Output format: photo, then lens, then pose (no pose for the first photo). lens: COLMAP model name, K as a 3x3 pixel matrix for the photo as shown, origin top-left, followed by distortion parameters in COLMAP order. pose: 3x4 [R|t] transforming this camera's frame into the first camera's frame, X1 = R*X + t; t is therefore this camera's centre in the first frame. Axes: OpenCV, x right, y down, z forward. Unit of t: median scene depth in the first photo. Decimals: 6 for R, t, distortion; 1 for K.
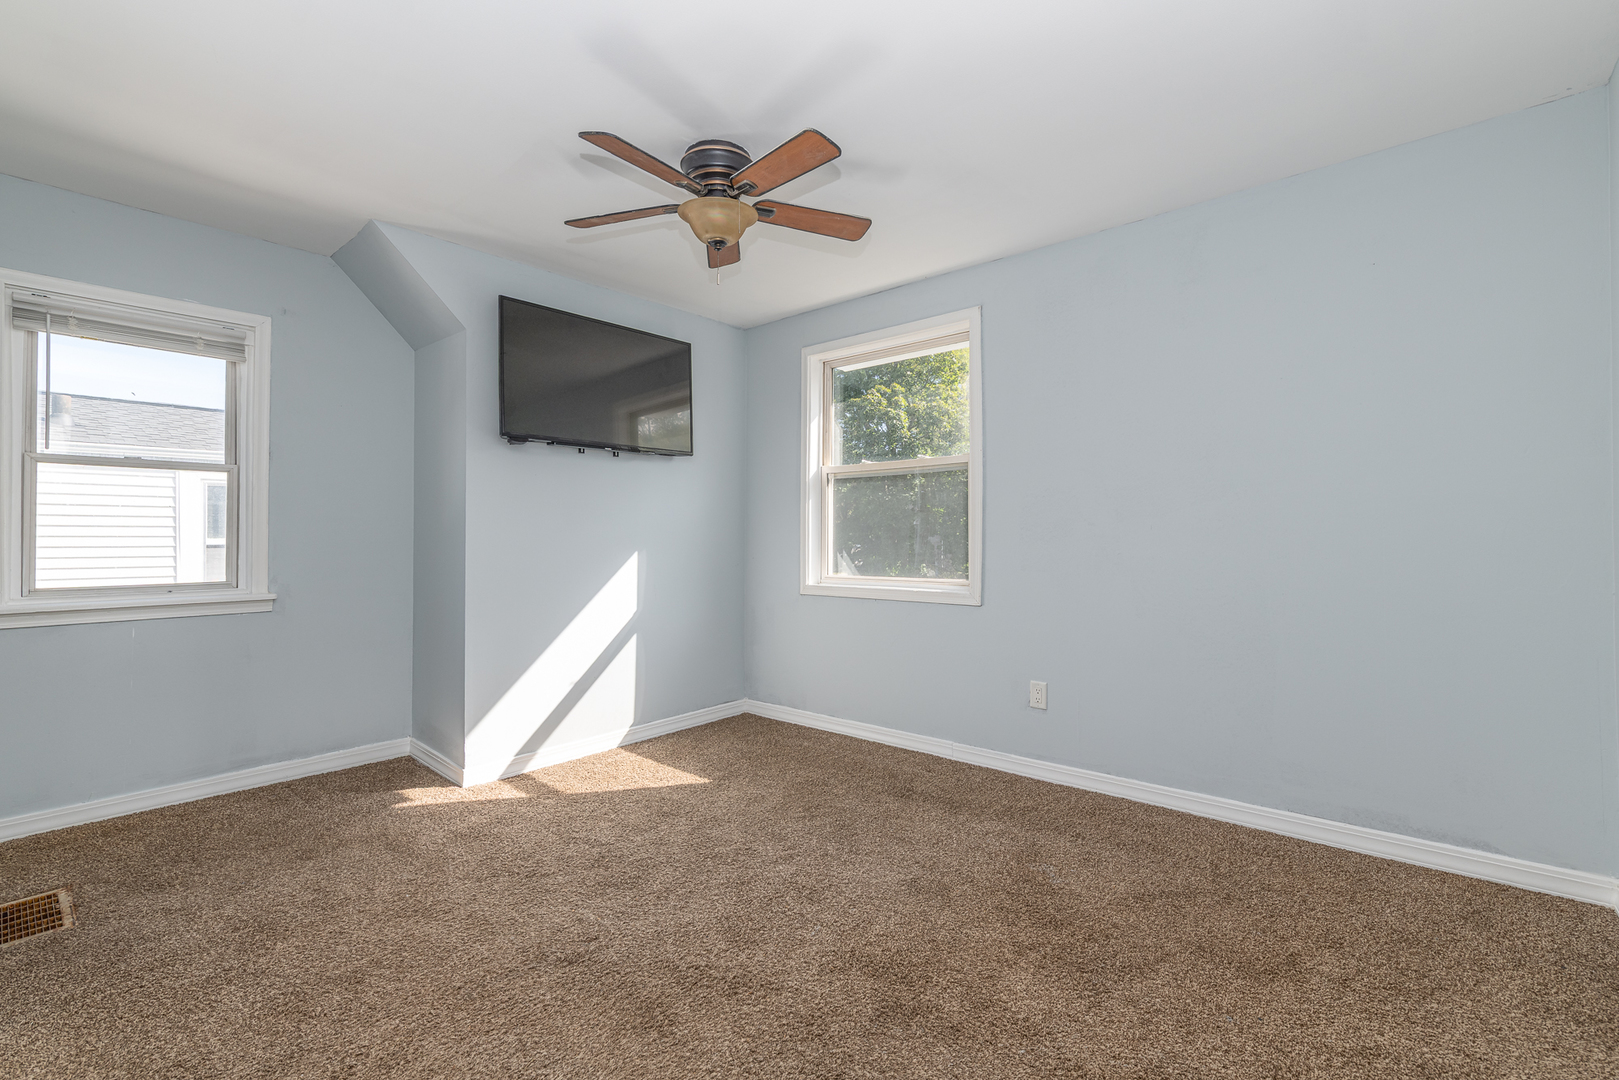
lens RADIAL K [[720.7, 0, 809.1], [0, 720.7, 532.4], [0, 0, 1]] dist [-0.001274, -0.000341]
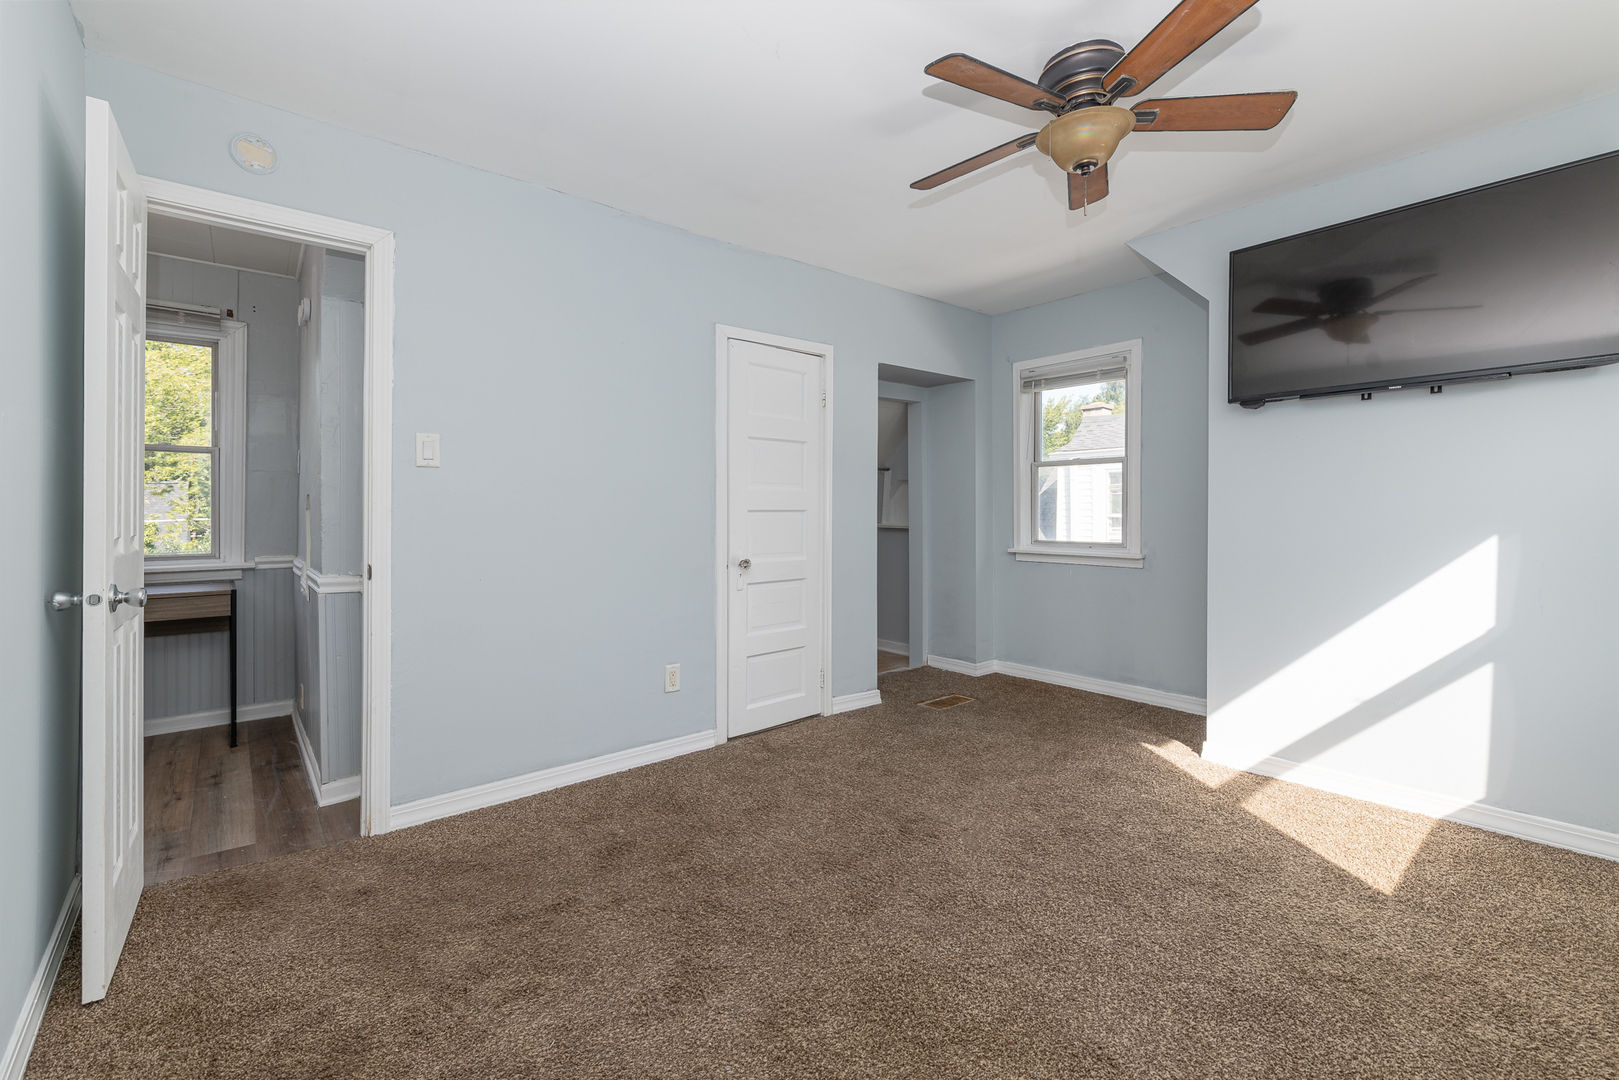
lens RADIAL K [[706.7, 0, 815.6], [0, 706.7, 508.6], [0, 0, 1]] dist [-0.002377, -0.000360]
pose [[-0.171213, -0.002189, -0.985232, 0.603466], [0.008540, 0.999957, -0.003706, 0.003272], [0.985197, -0.009049, -0.171187, 0.656067]]
